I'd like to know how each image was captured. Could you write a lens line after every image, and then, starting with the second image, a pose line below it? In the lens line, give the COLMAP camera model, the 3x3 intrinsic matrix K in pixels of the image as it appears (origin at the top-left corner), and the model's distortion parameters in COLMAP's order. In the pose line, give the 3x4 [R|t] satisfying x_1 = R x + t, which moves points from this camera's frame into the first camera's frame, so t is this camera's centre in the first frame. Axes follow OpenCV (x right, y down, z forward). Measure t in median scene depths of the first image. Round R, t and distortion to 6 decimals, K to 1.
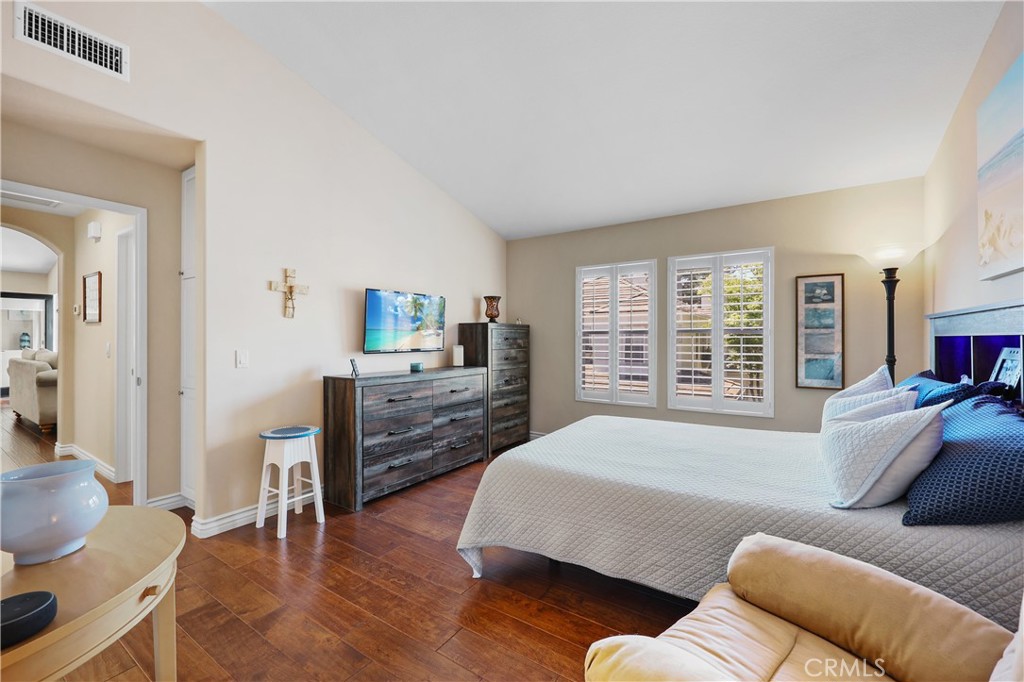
lens RADIAL K [[420.3, 0, 507.4], [0, 420.3, 339.5], [0, 0, 1]] dist [-0.002700, -0.000327]
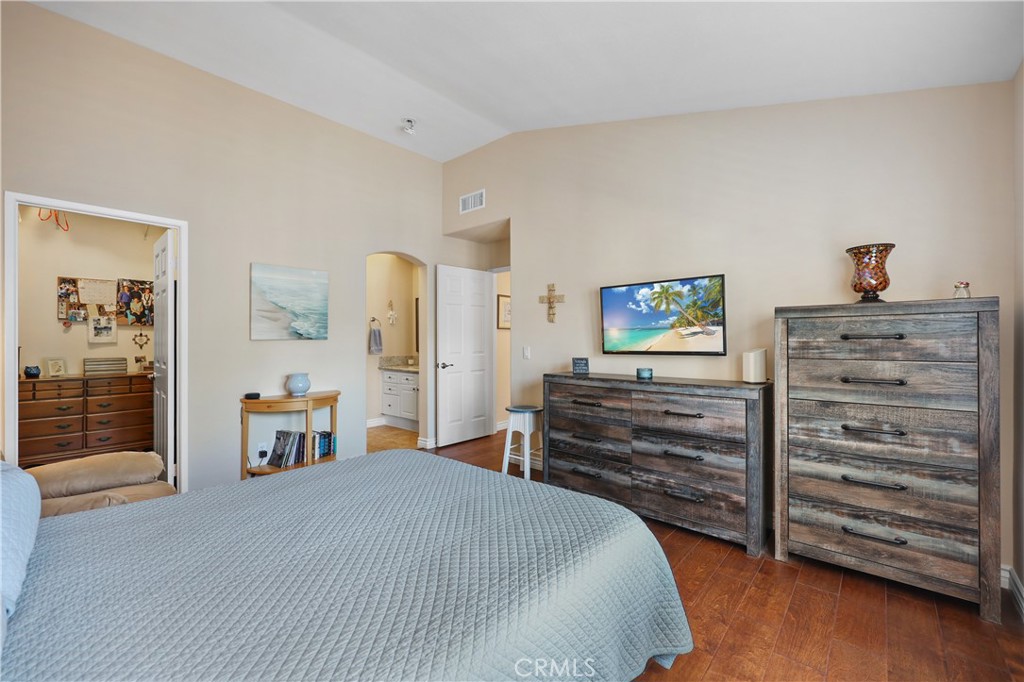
lens RADIAL K [[420.3, 0, 510.9], [0, 420.3, 333.0], [0, 0, 1]] dist [-0.002700, -0.000327]
pose [[-0.131607, -0.014970, -0.991189, 0.627472], [0.003154, 0.999875, -0.015520, -0.001023], [0.991297, -0.005168, -0.131543, 0.857042]]
